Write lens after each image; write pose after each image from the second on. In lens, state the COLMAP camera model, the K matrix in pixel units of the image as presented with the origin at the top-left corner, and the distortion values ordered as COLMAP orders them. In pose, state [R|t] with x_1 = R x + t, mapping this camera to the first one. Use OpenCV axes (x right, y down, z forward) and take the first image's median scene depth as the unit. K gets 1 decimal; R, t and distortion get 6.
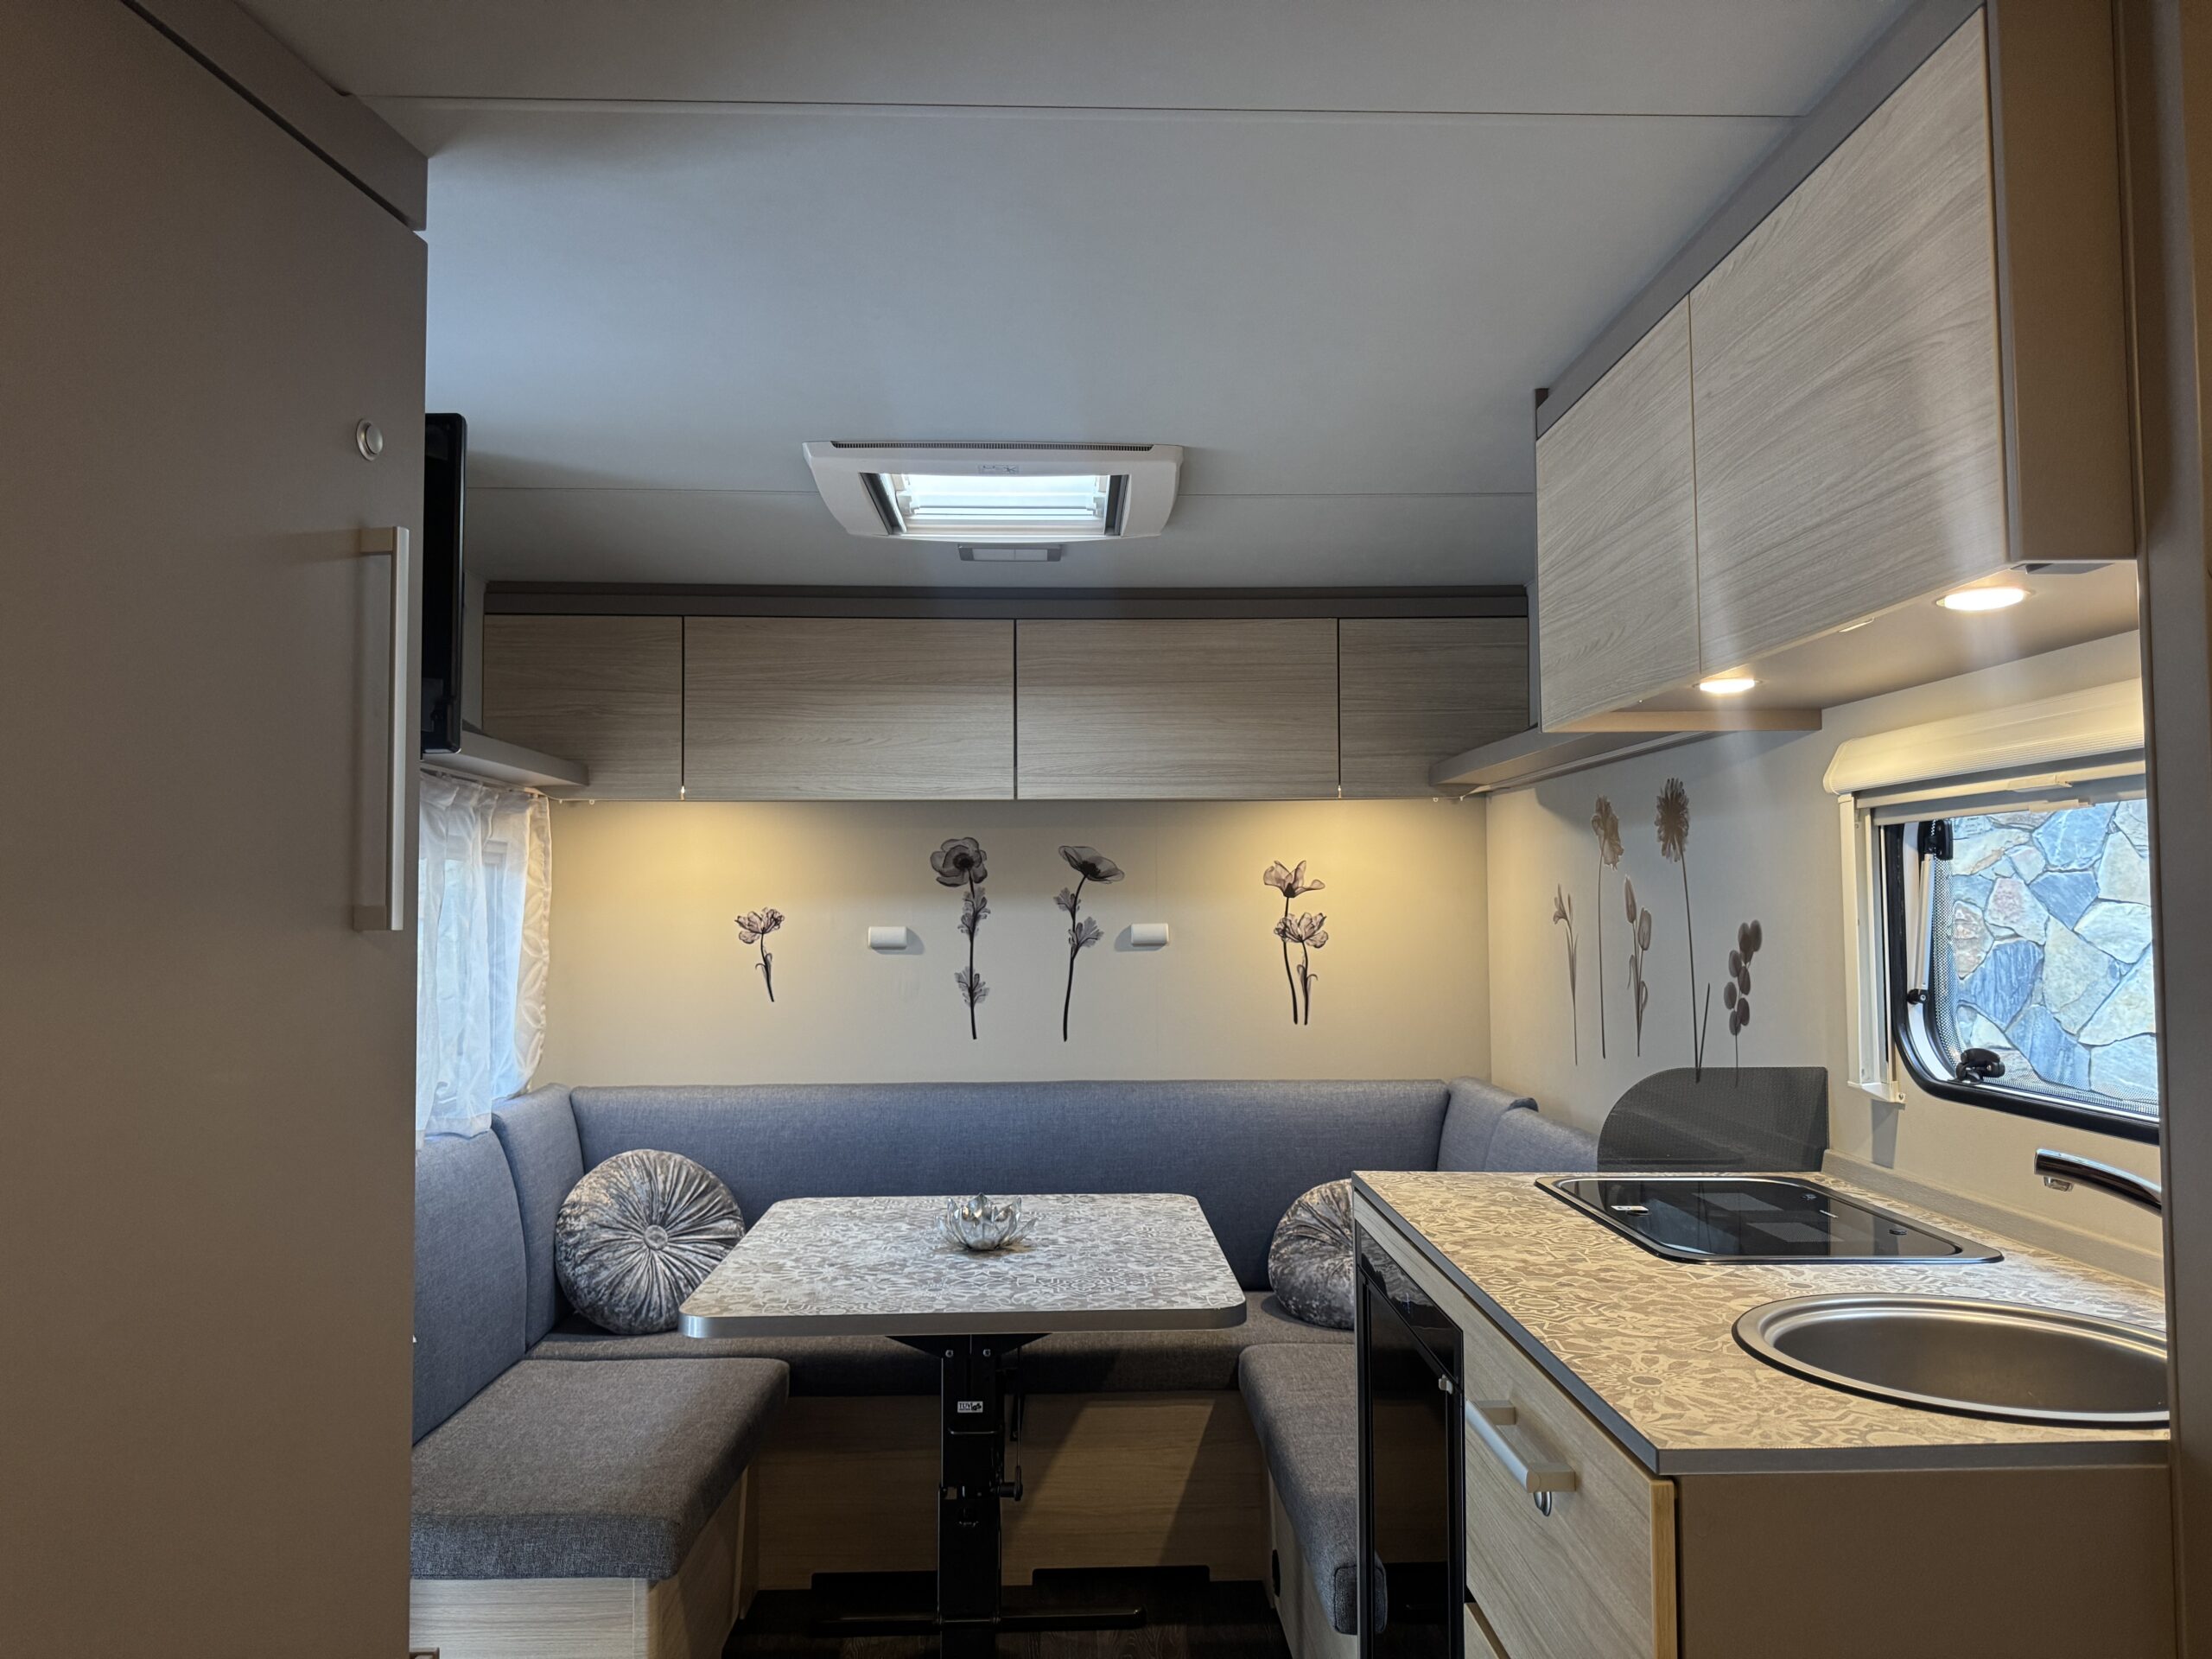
lens RADIAL K [[1571.1, 0, 1116.0], [0, 1571.1, 839.0], [0, 0, 1]] dist [0.005363, -0.010293]
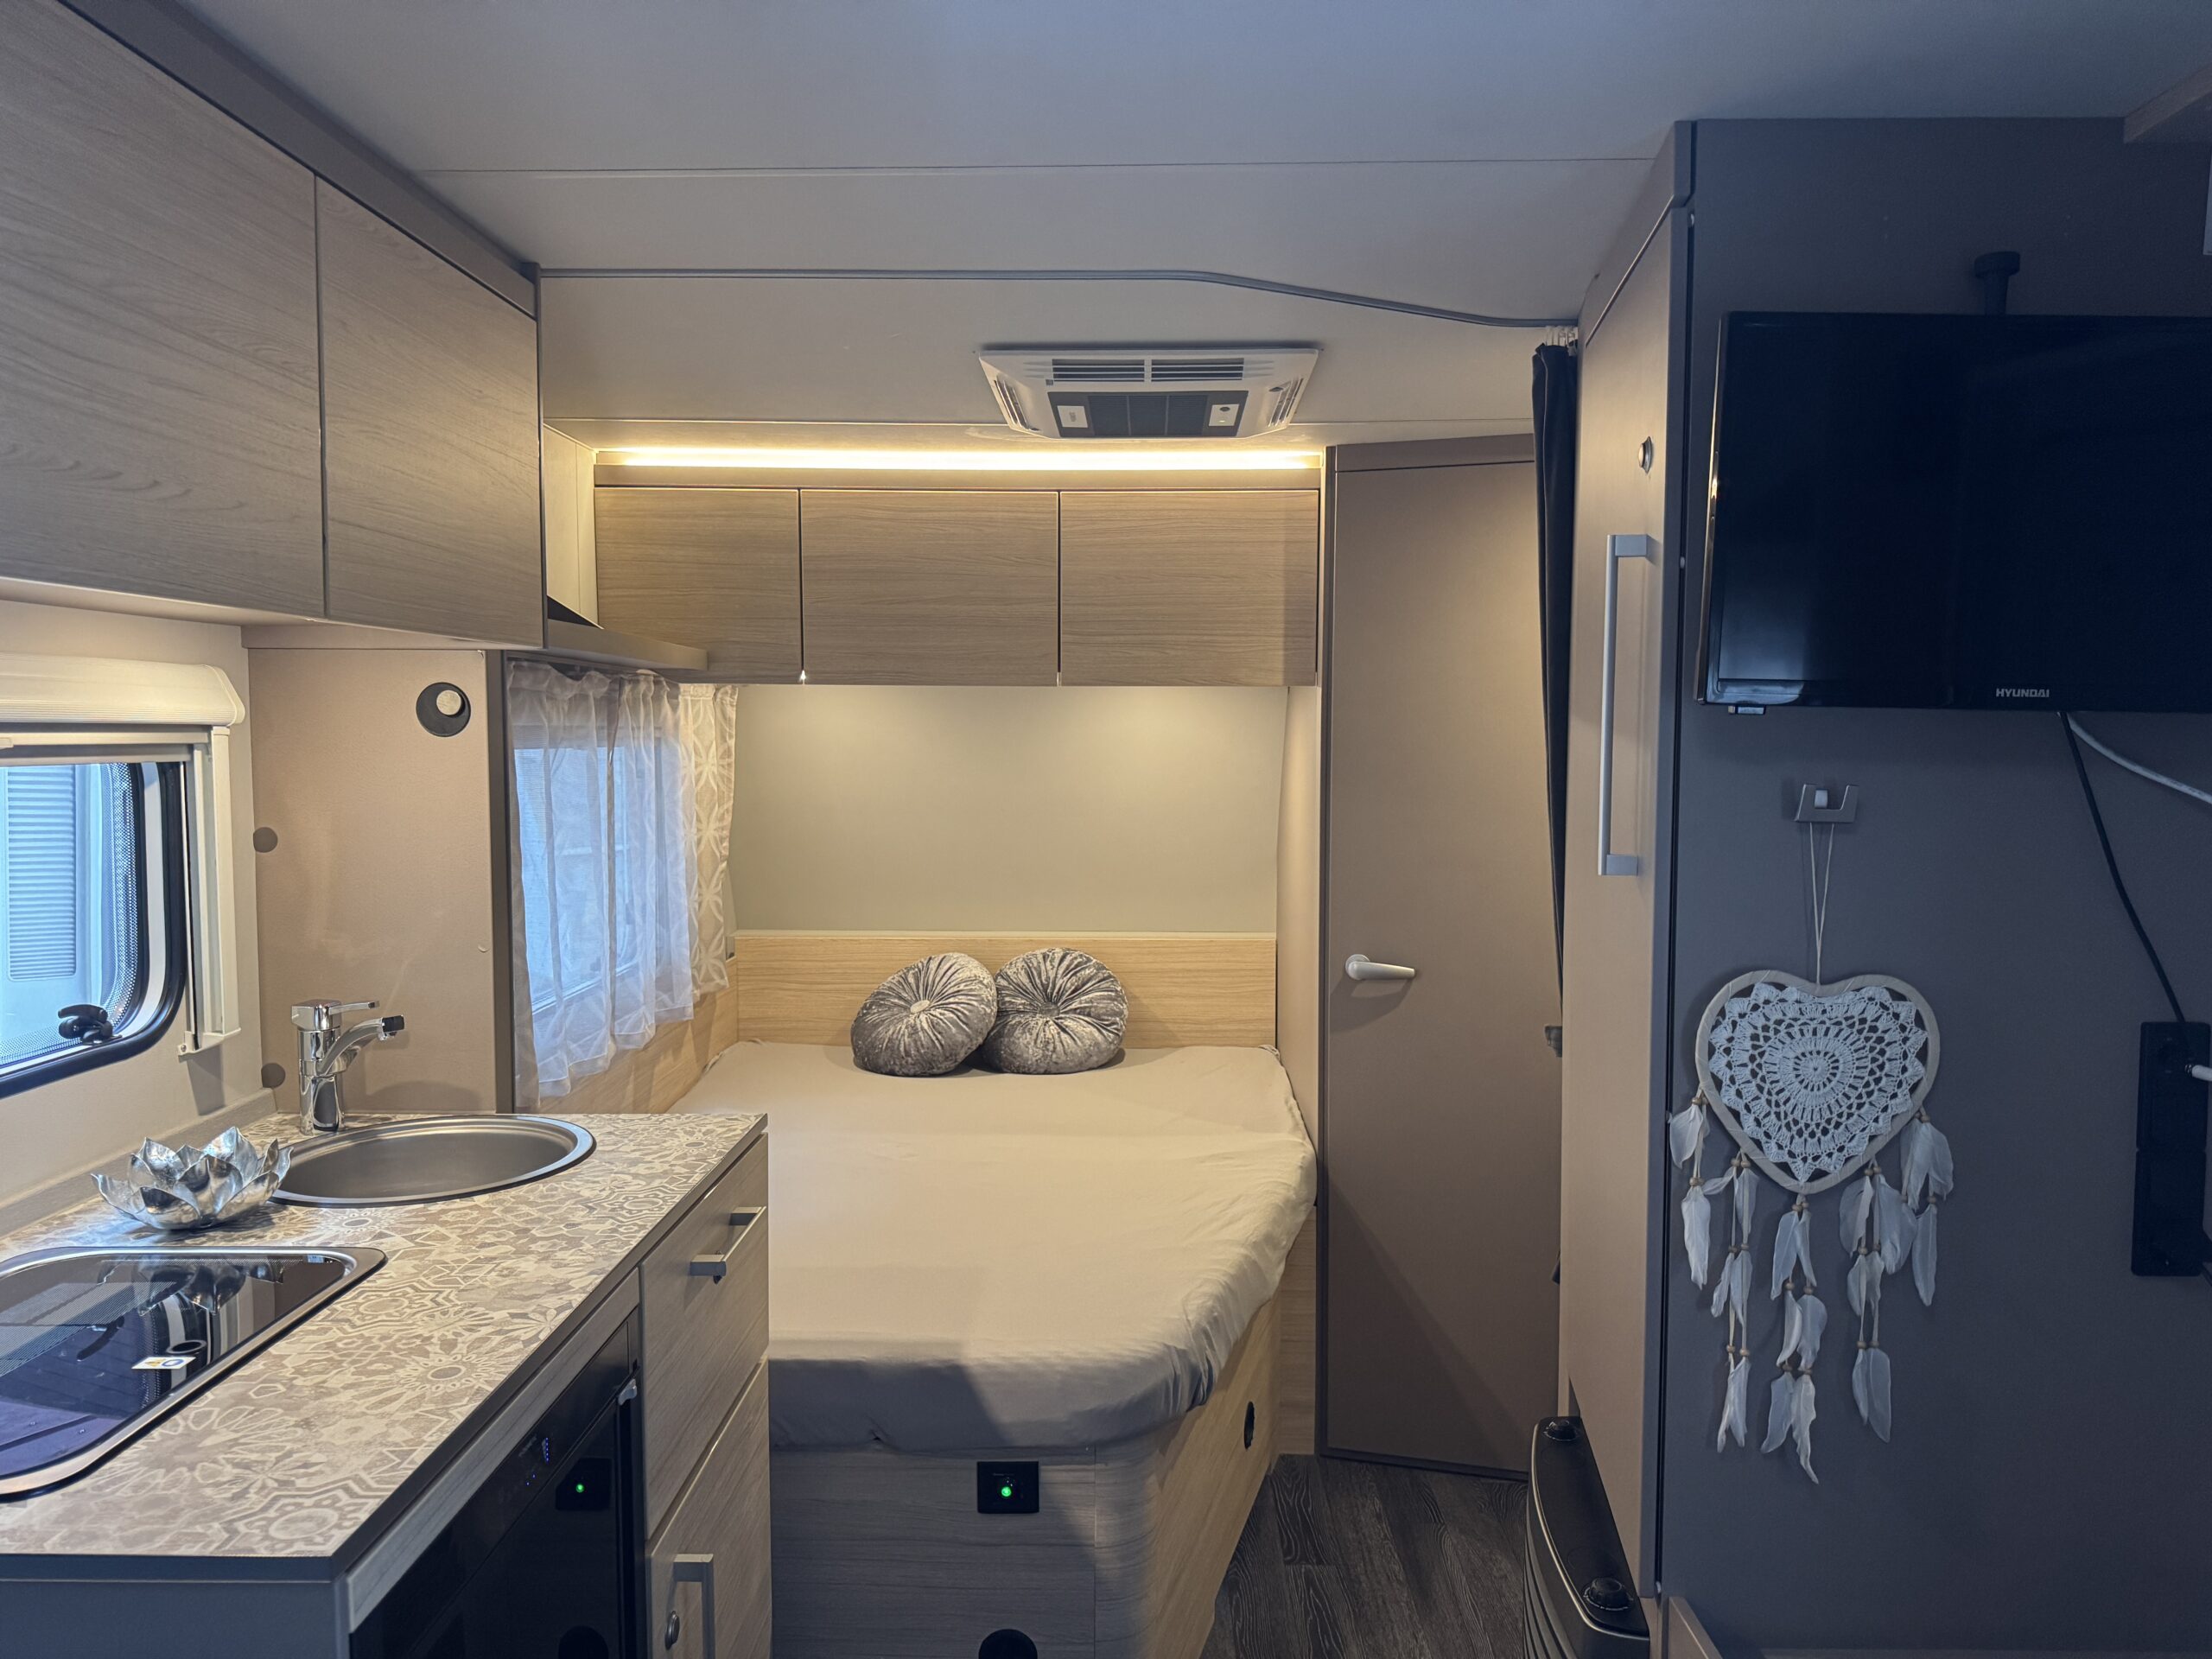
lens RADIAL K [[1541.5, 0, 1113.4], [0, 1541.5, 825.4], [0, 0, 1]] dist [0.075897, -0.082632]
pose [[-0.999609, 0.006435, 0.027206, -0.076058], [0.006567, 0.999967, 0.004764, 0.012005], [-0.027174, 0.004941, -0.999618, 1.524002]]
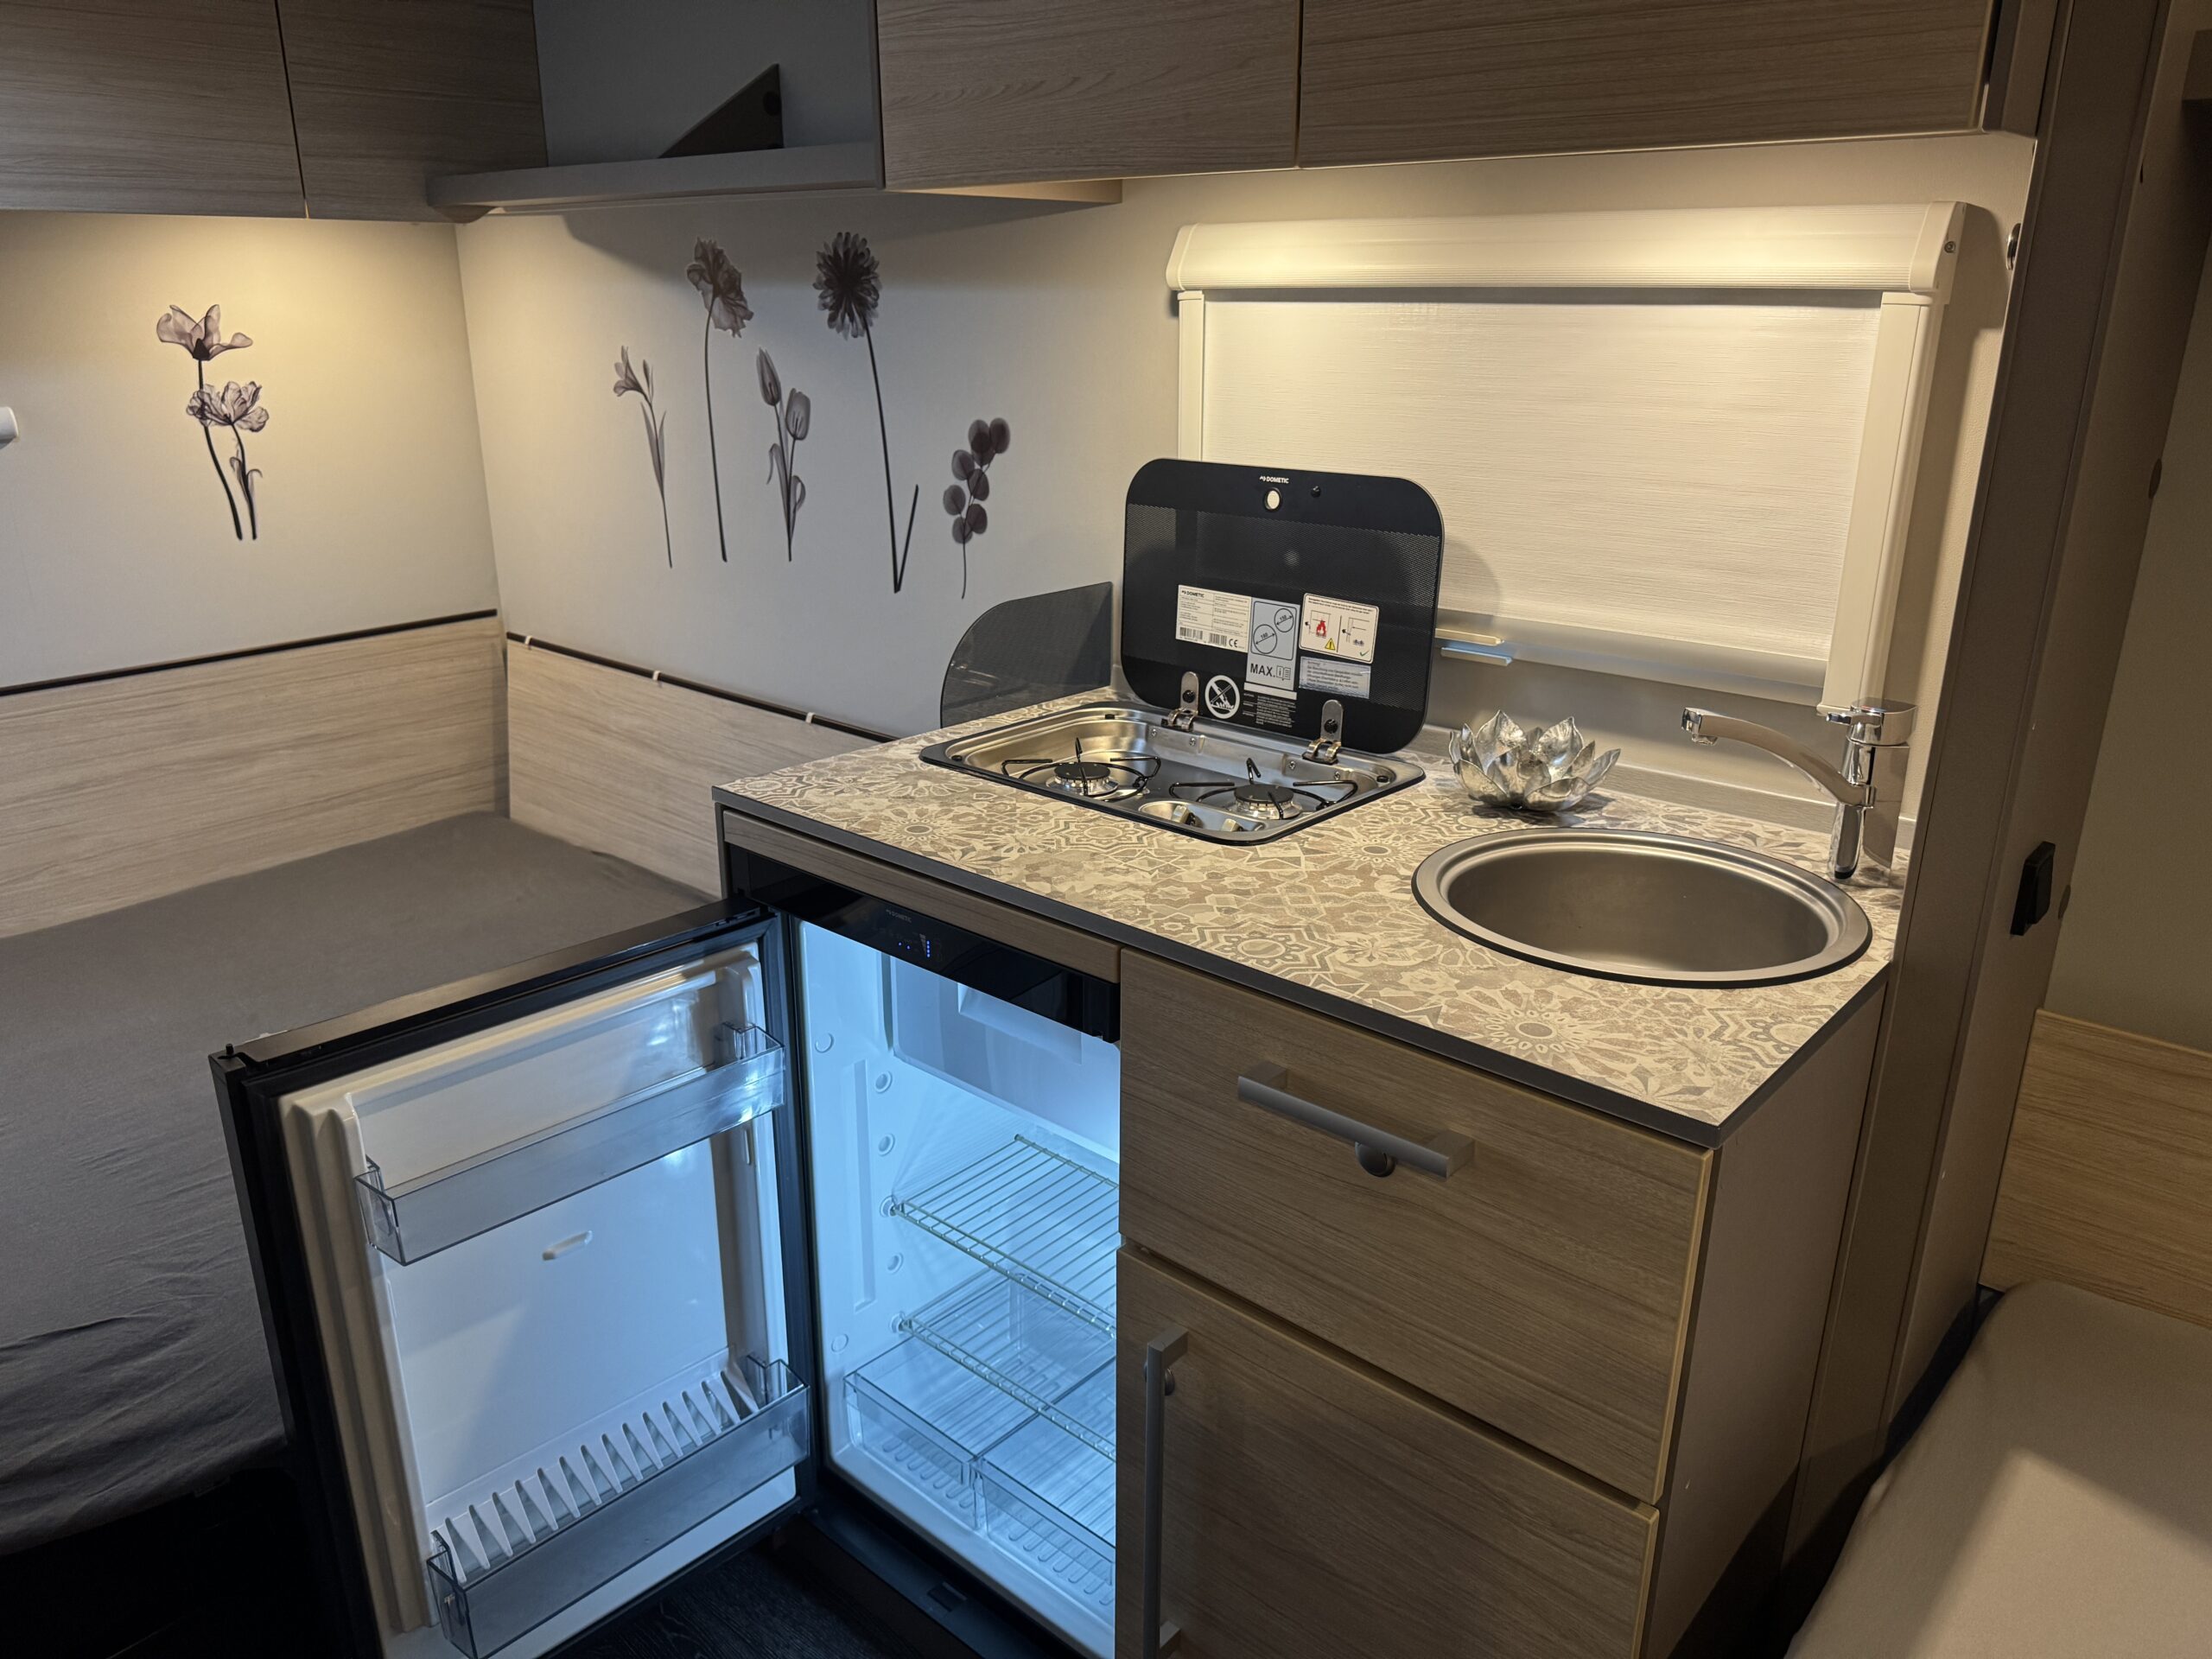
lens RADIAL K [[1552.2, 0, 1132.7], [0, 1552.2, 853.6], [0, 0, 1]] dist [0.038029, -0.079970]
pose [[0.674683, -0.233706, 0.700131, -0.270089], [-0.046556, 0.933186, 0.356364, -0.043672], [-0.736638, -0.273028, 0.618725, 0.378634]]
